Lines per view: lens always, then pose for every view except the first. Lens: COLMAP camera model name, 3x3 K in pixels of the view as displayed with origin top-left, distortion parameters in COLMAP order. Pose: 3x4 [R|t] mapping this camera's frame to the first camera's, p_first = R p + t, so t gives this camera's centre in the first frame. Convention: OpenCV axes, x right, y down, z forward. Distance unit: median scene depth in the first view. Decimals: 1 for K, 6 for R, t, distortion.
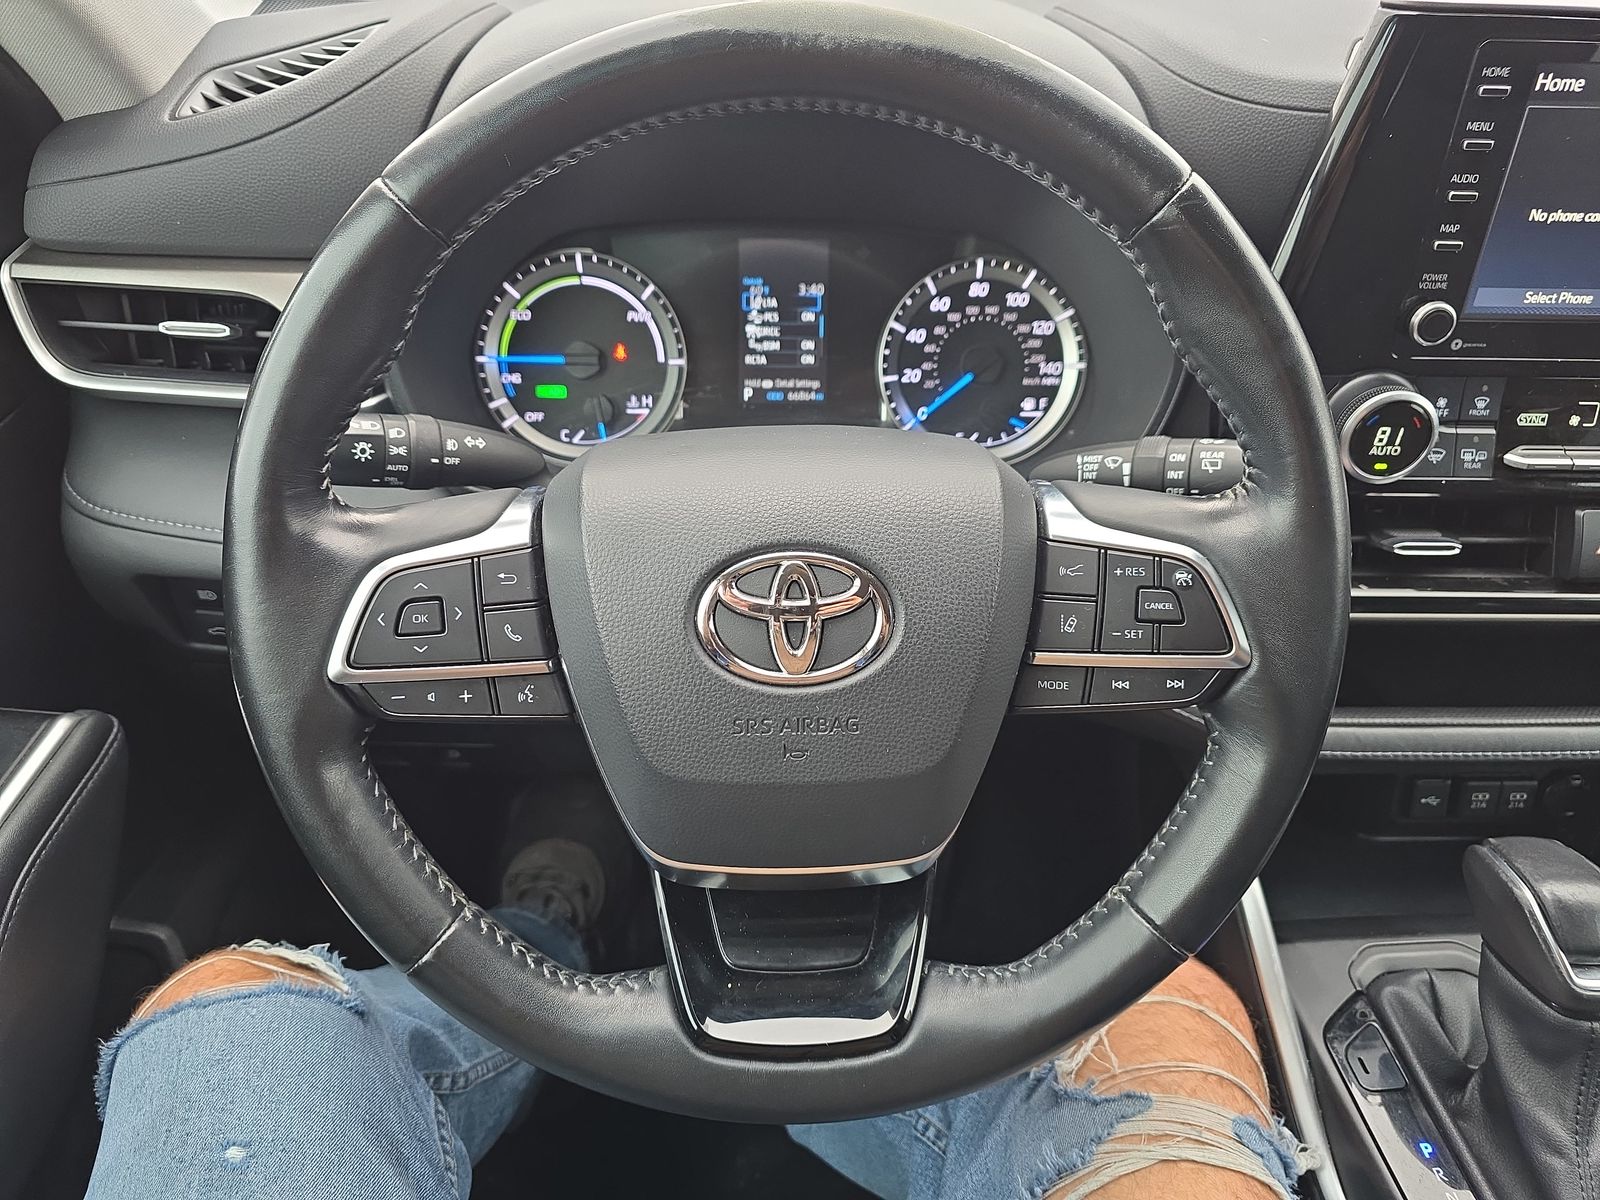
lens RADIAL K [[1132.0, 0, 800.4], [0, 1132.0, 685.4], [0, 0, 1]] dist [0.028501, -0.011419]
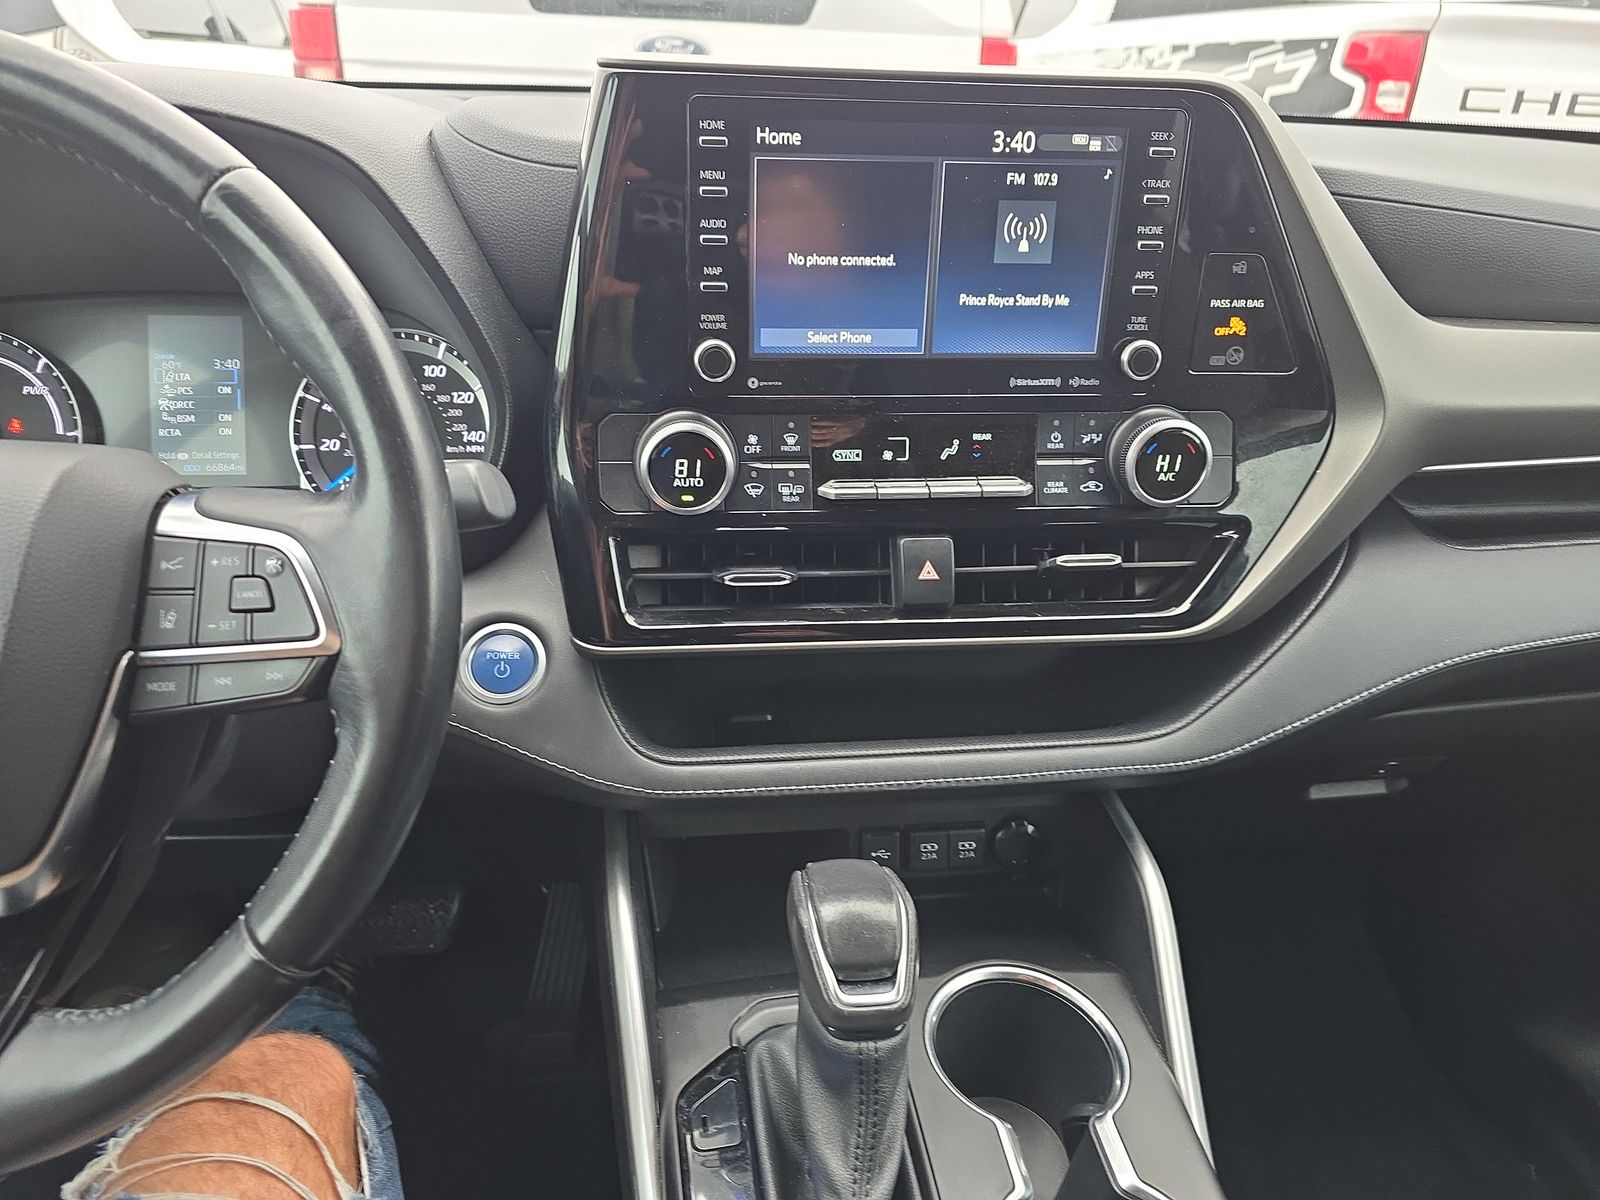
lens RADIAL K [[1132.0, 0, 800.4], [0, 1132.0, 685.4], [0, 0, 1]] dist [0.028501, -0.011419]
pose [[0.997032, -0.034276, 0.068942, 0.520797], [0.044374, 0.987578, -0.150732, 0.125360], [-0.062919, 0.153344, 0.986168, 0.025893]]
